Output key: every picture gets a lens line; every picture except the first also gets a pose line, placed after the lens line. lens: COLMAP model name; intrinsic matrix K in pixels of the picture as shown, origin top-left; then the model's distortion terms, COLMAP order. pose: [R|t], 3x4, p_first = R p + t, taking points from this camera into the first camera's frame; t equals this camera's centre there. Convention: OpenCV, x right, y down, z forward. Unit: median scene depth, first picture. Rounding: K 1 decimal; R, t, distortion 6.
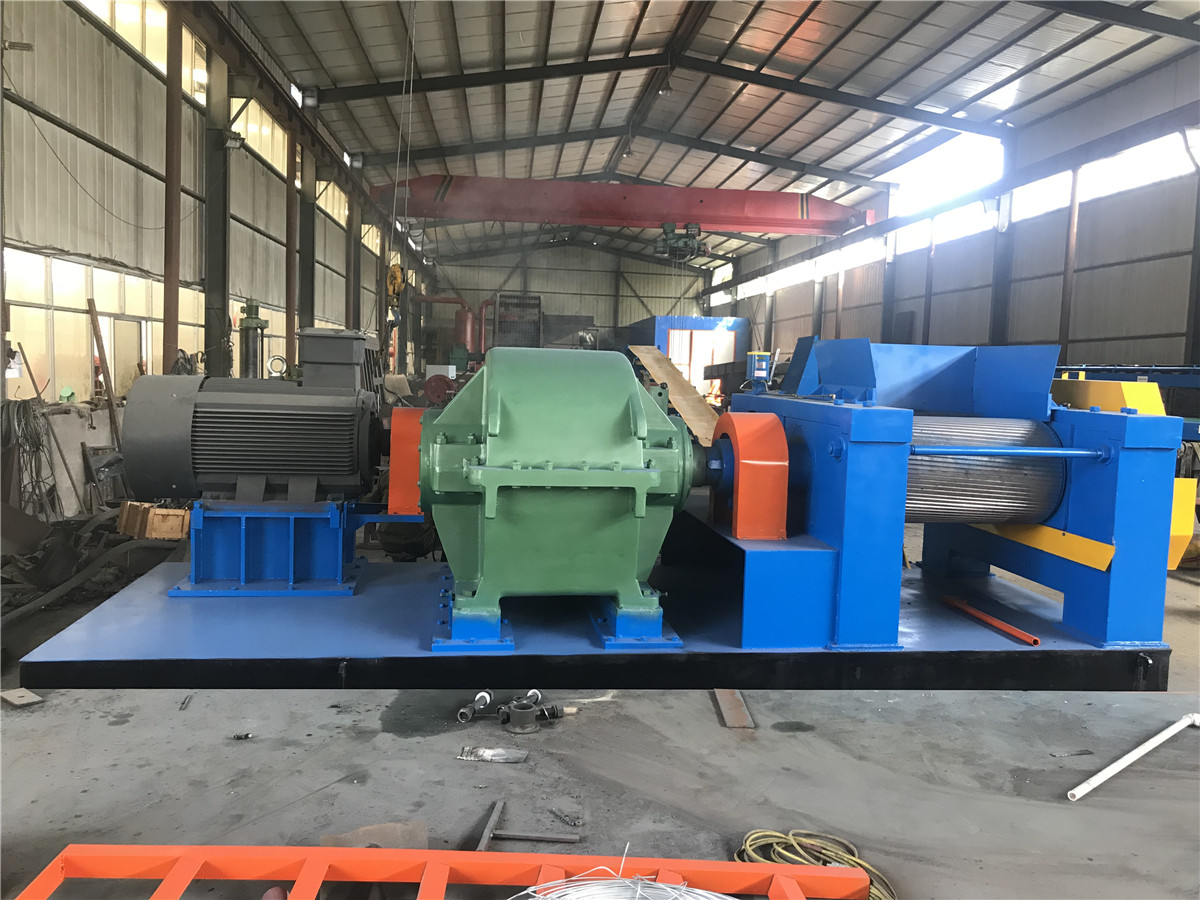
lens RADIAL K [[986.3, 0, 597.7], [0, 986.3, 446.2], [0, 0, 1]] dist [0.010734, -0.005914]
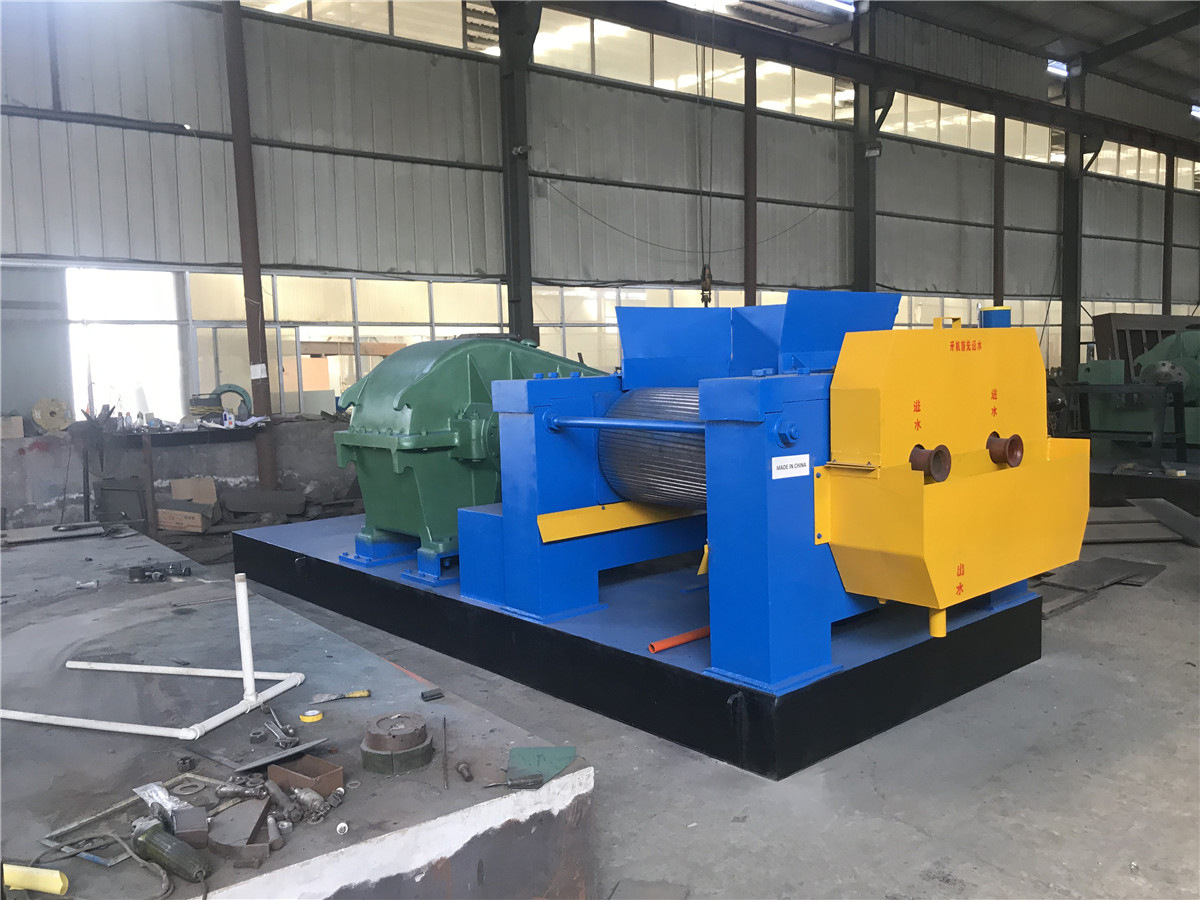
lens RADIAL K [[986.3, 0, 601.7], [0, 986.3, 449.7], [0, 0, 1]] dist [0.010734, -0.005914]
pose [[0.543208, 0.027458, -0.839149, 0.775450], [-0.021617, 0.999591, 0.018715, 0.008097], [0.839320, 0.007973, 0.543579, 0.340770]]
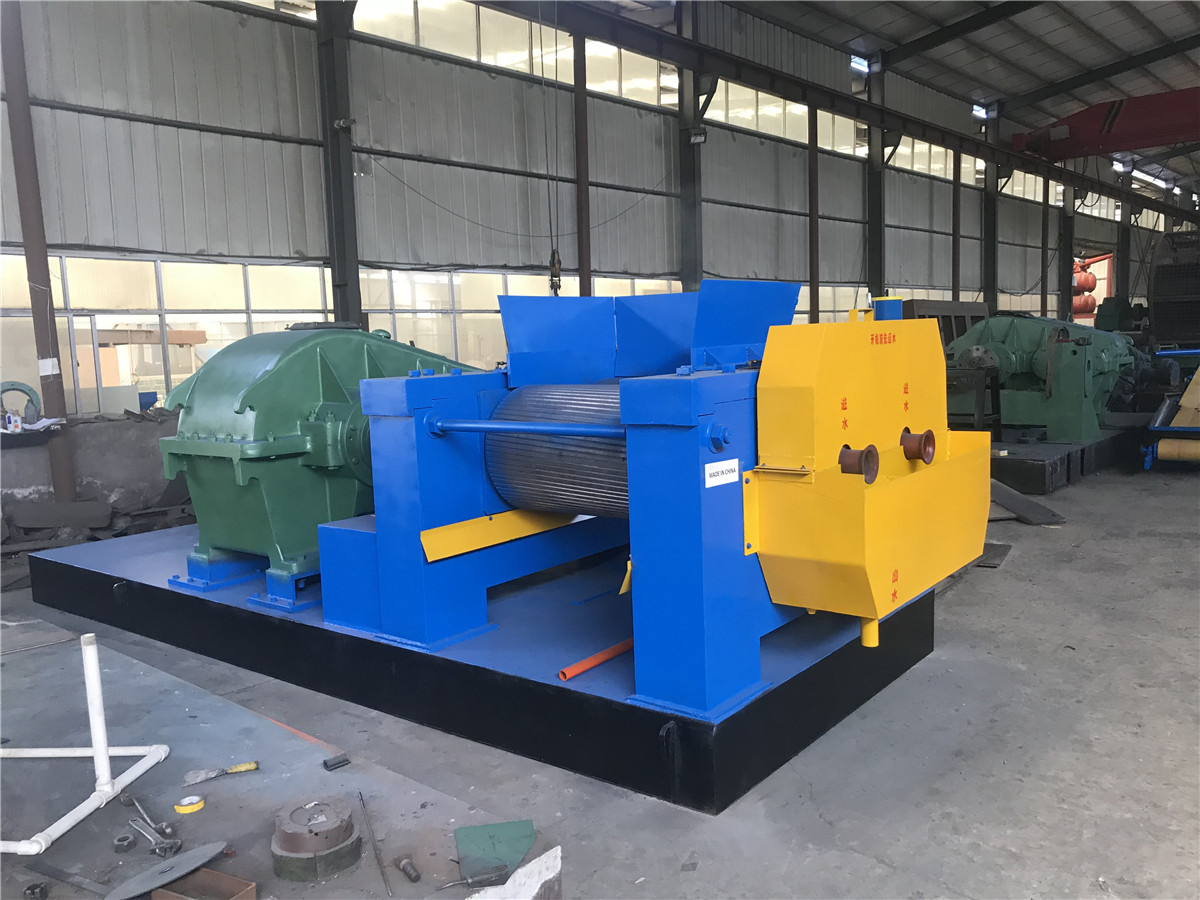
lens RADIAL K [[986.3, 0, 597.1], [0, 986.3, 449.1], [0, 0, 1]] dist [0.010734, -0.005914]
pose [[0.691563, 0.023048, -0.721948, 0.696190], [-0.000153, 0.999495, 0.031763, -0.002042], [0.722316, -0.021855, 0.691218, 0.334538]]
